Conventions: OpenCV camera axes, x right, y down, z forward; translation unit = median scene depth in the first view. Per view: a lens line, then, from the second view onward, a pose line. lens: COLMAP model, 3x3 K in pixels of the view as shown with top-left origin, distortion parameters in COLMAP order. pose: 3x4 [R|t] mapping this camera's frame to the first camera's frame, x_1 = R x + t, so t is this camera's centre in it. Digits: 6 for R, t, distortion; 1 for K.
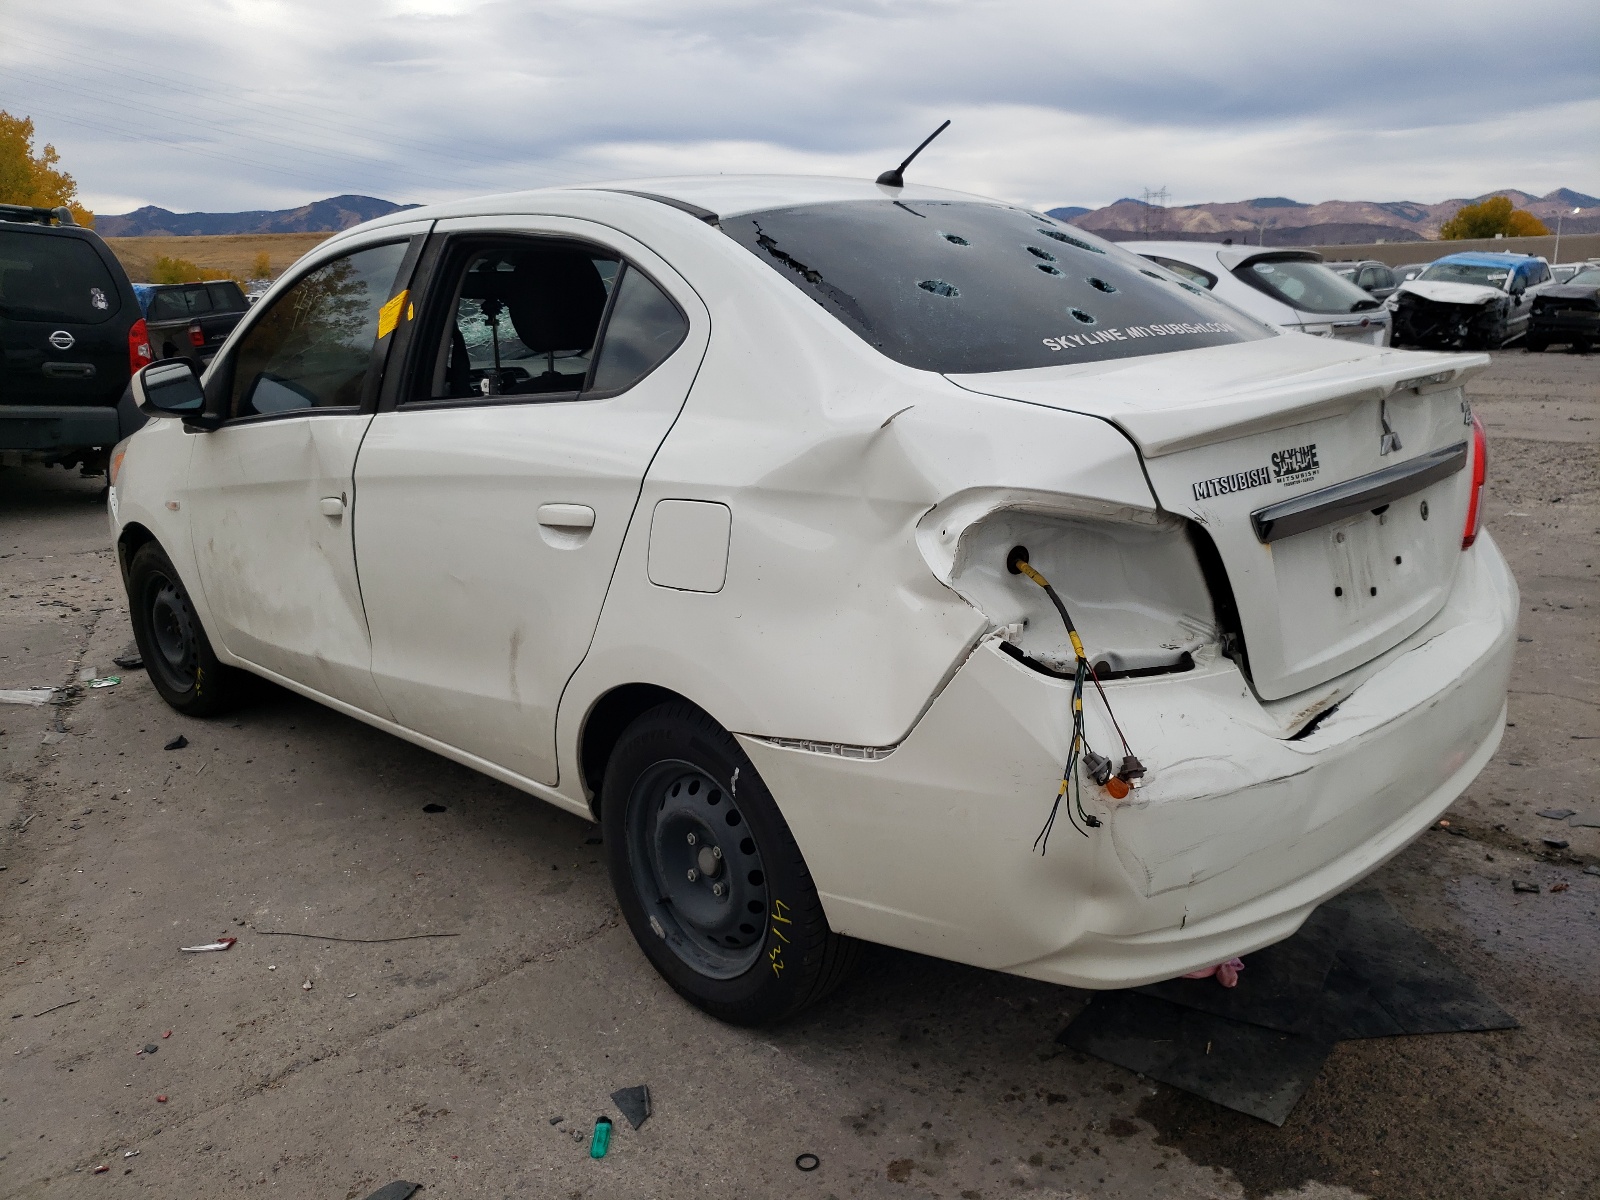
lens RADIAL K [[1196.9, 0, 800.0], [0, 1196.9, 600.0], [0, 0, 1]] dist [-0.024837, 0.049413]
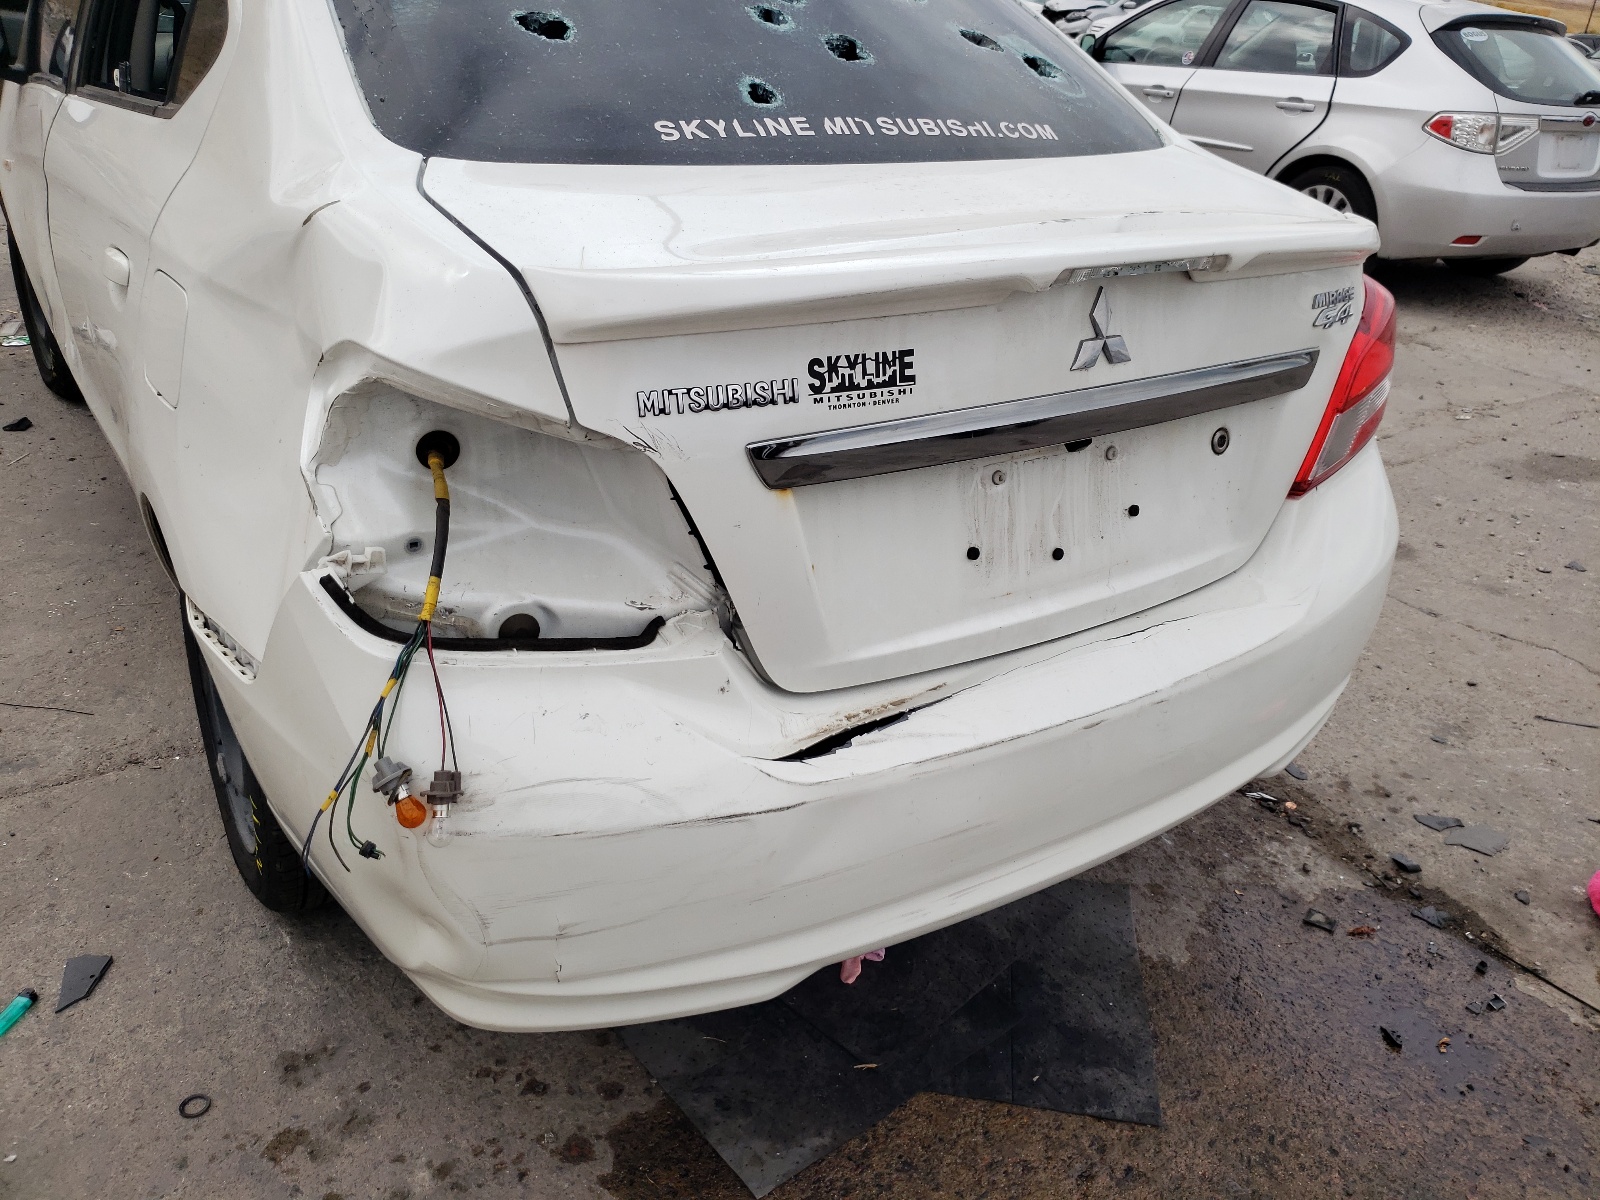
lens RADIAL K [[1186.1, 0, 804.7], [0, 1186.1, 563.3], [0, 0, 1]] dist [0.100182, -0.137224]
pose [[0.976530, 0.178382, -0.120702, 0.456708], [-0.150732, 0.966316, 0.208600, -0.139227], [0.153846, -0.185511, 0.970524, 0.307887]]
